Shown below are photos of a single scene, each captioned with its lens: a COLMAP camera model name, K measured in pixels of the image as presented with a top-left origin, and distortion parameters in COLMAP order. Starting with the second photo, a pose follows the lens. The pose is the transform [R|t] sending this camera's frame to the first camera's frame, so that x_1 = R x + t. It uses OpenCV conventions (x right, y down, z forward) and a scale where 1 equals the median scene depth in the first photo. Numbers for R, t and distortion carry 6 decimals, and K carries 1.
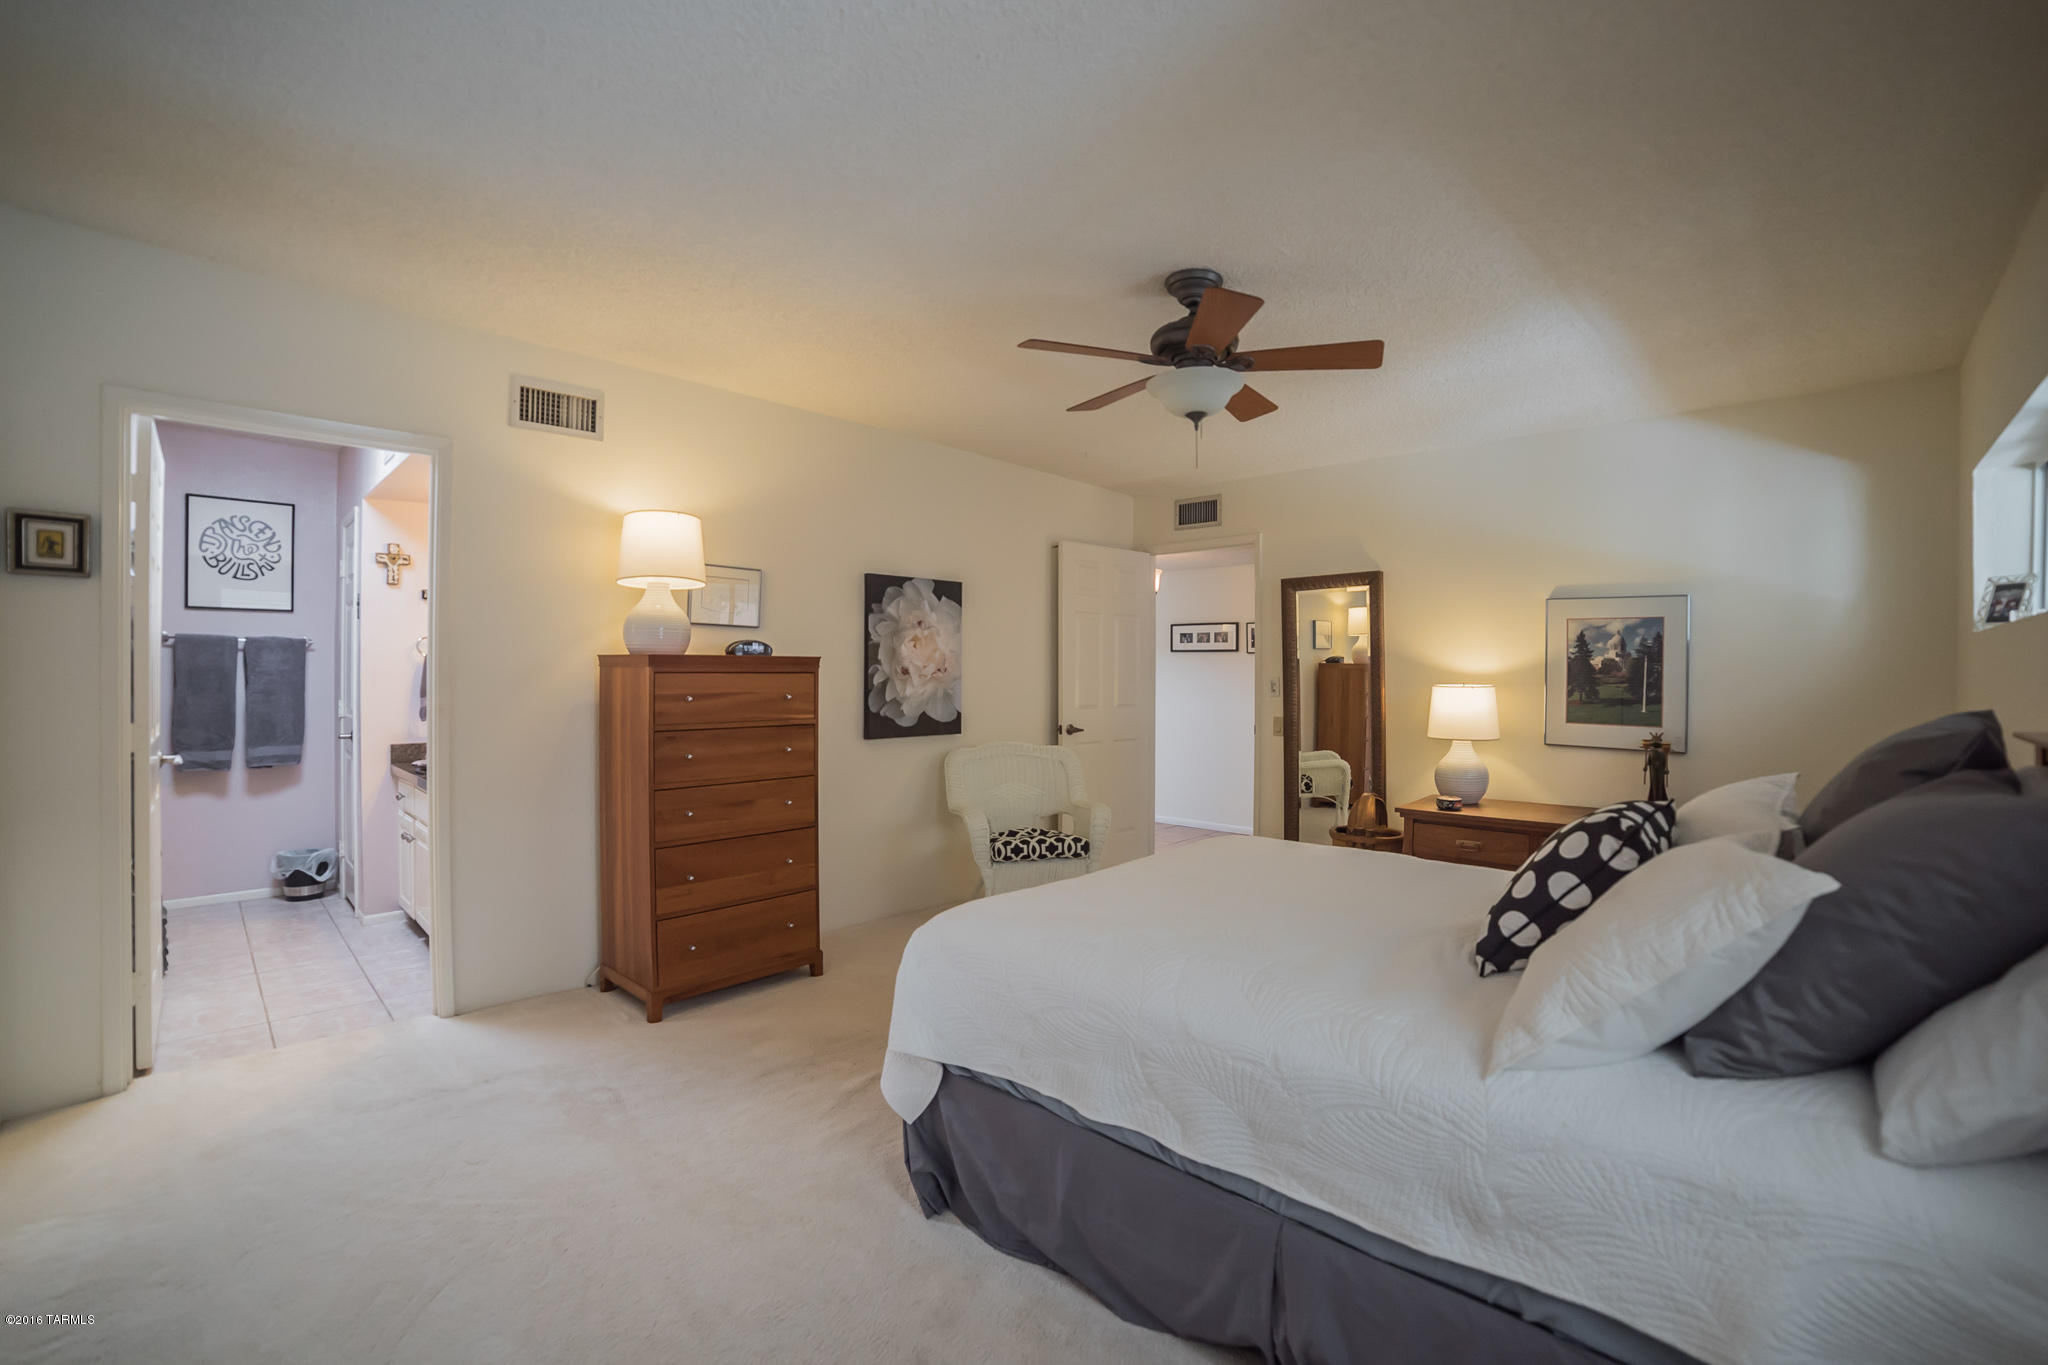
lens RADIAL K [[853.0, 0, 1010.4], [0, 853.0, 681.2], [0, 0, 1]] dist [-0.061457, 0.016288]
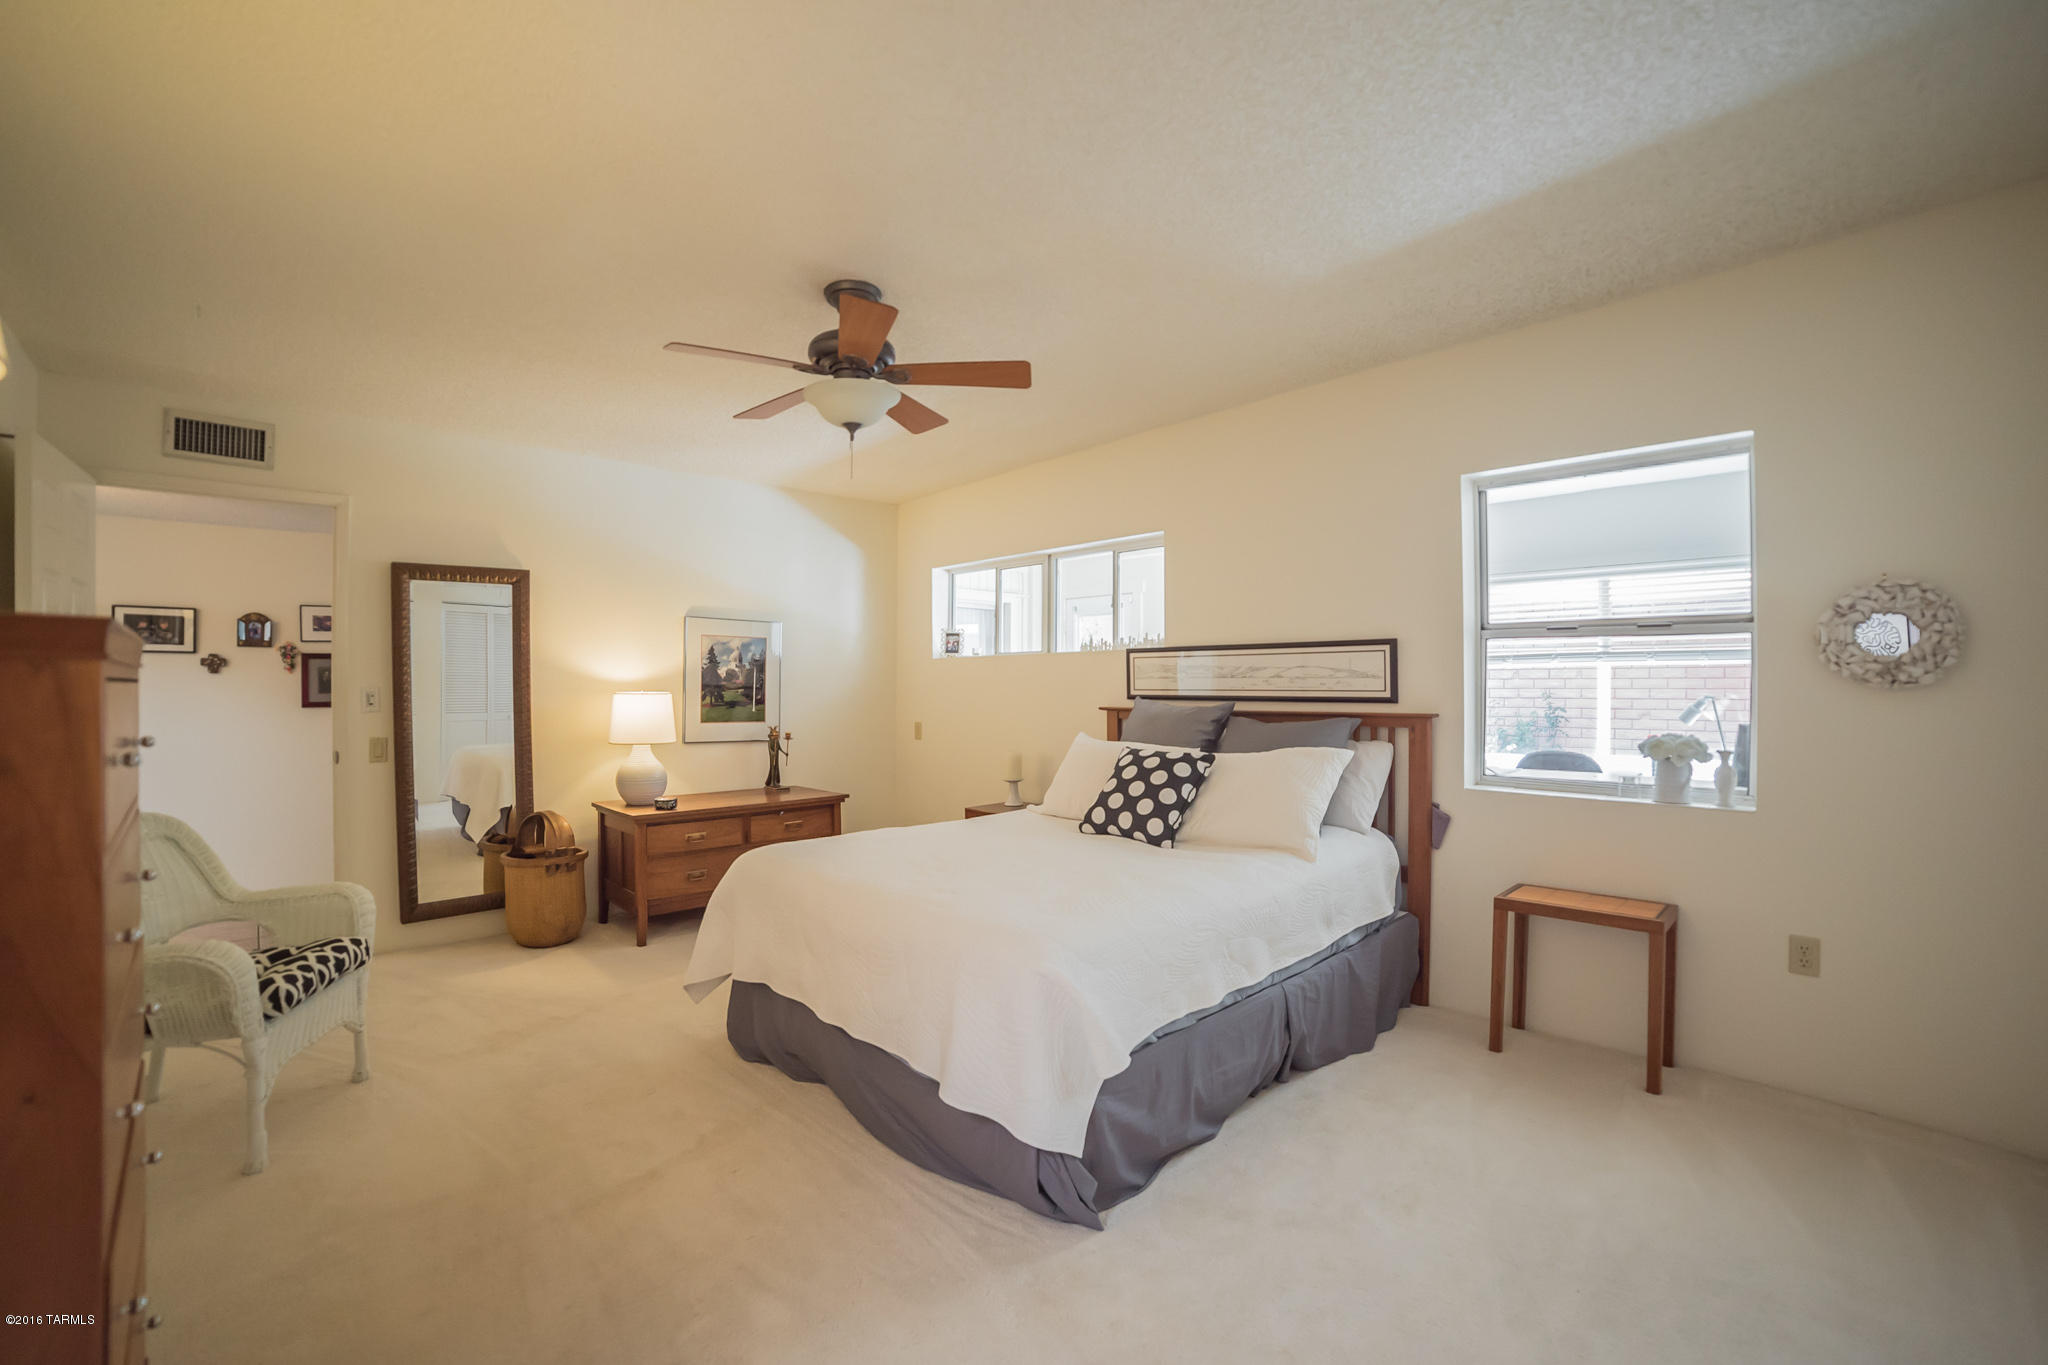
lens RADIAL K [[853.0, 0, 1010.4], [0, 853.0, 681.2], [0, 0, 1]] dist [-0.061457, 0.016288]
pose [[0.091627, 0.000174, 0.995793, -0.504563], [0.012685, 0.999919, -0.001342, -0.001906], [-0.995713, 0.012755, 0.091618, 0.467621]]
